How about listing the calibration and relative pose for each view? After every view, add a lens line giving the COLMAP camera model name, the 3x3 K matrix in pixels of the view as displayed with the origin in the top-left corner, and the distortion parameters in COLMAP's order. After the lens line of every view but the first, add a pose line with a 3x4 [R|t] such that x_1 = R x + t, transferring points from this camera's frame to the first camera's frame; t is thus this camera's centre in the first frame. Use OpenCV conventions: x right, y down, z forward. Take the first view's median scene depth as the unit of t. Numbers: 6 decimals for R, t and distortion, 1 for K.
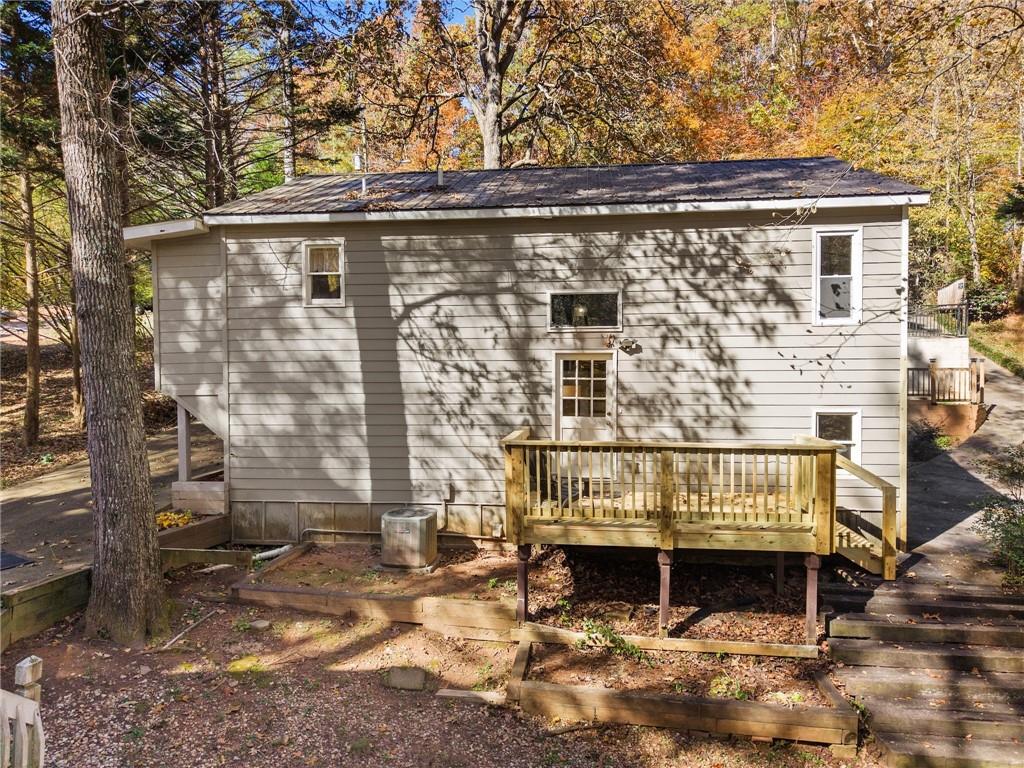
lens RADIAL K [[710.3, 0, 517.1], [0, 710.3, 384.0], [0, 0, 1]] dist [0.012491, -0.009209]
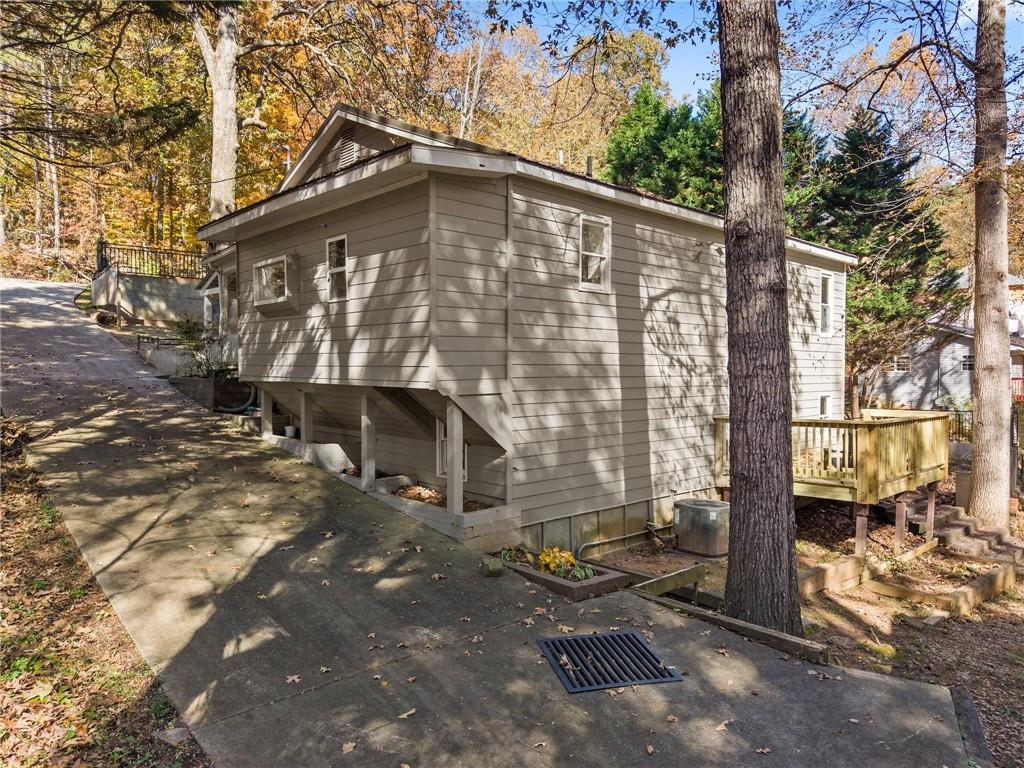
lens RADIAL K [[710.3, 0, 506.1], [0, 710.3, 375.0], [0, 0, 1]] dist [0.012491, -0.009209]
pose [[0.647649, 0.000562, 0.761938, -1.049787], [0.010115, 0.999905, -0.009336, 0.003571], [-0.761871, 0.013753, 0.647582, 0.525472]]
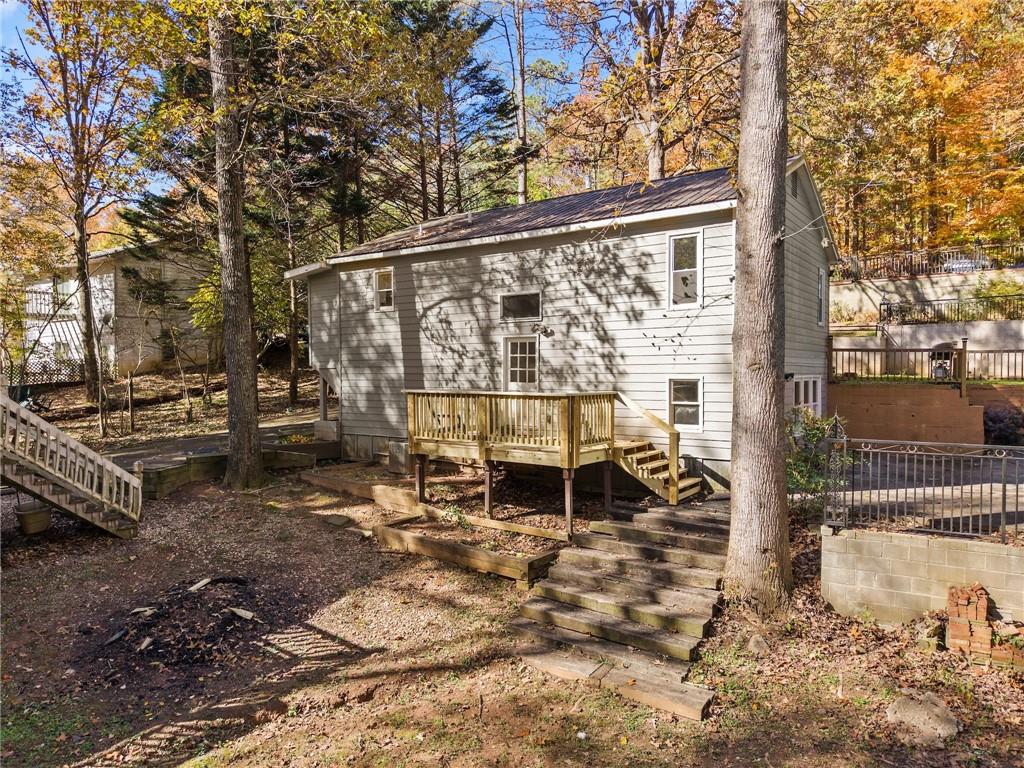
lens RADIAL K [[710.3, 0, 504.7], [0, 710.3, 388.8], [0, 0, 1]] dist [0.012491, -0.009209]
pose [[0.868811, 0.011963, -0.494999, 0.756957], [-0.007221, 0.999908, 0.011491, 0.042970], [0.495090, -0.006410, 0.868818, -0.236936]]
